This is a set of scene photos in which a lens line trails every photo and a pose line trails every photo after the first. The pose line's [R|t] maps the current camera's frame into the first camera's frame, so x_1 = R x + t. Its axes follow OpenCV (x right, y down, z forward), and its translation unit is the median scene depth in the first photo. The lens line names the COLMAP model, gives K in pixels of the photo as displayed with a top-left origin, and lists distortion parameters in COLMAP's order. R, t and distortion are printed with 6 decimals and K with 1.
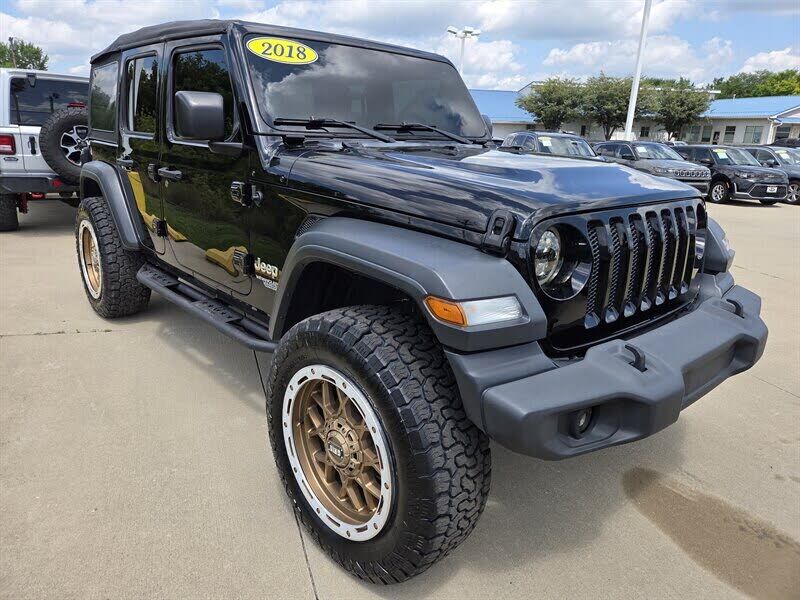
lens RADIAL K [[652.3, 0, 400.0], [0, 652.3, 300.0], [0, 0, 1]] dist [0.007719, 0.004271]
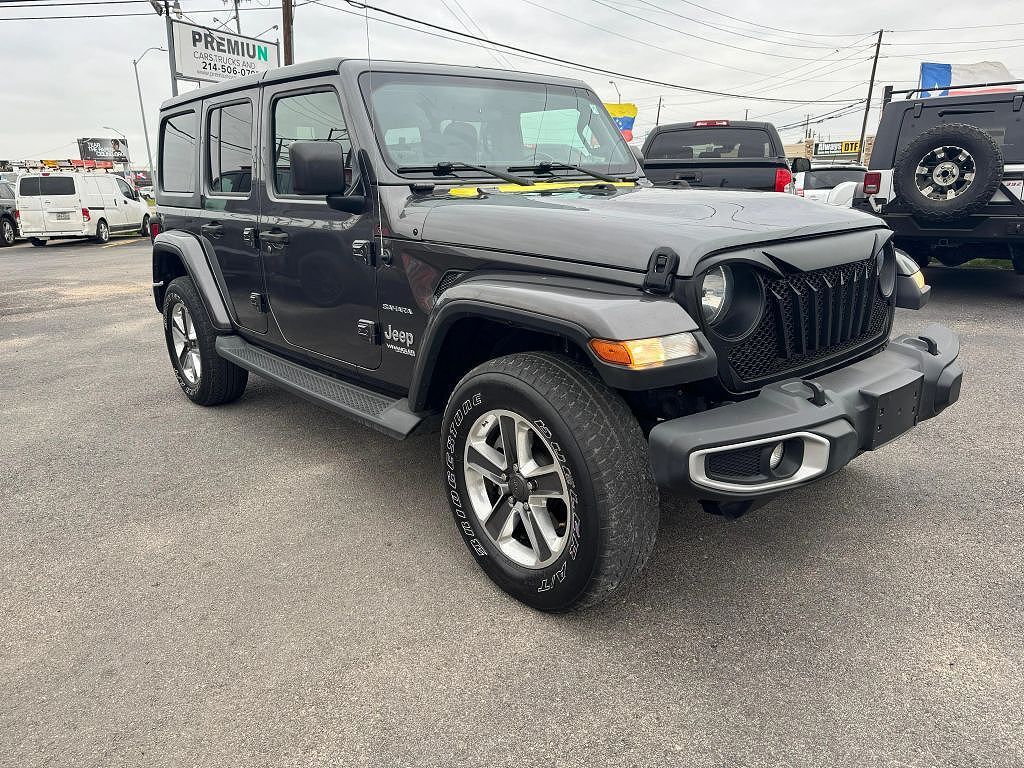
lens RADIAL K [[894.1, 0, 512.0], [0, 894.1, 384.0], [0, 0, 1]] dist [-0.006927, -0.003898]
pose [[0.998086, -0.058094, -0.021208, -0.031730], [0.057648, 0.998115, -0.021042, 0.051234], [0.022390, 0.019779, 0.999554, -0.202615]]
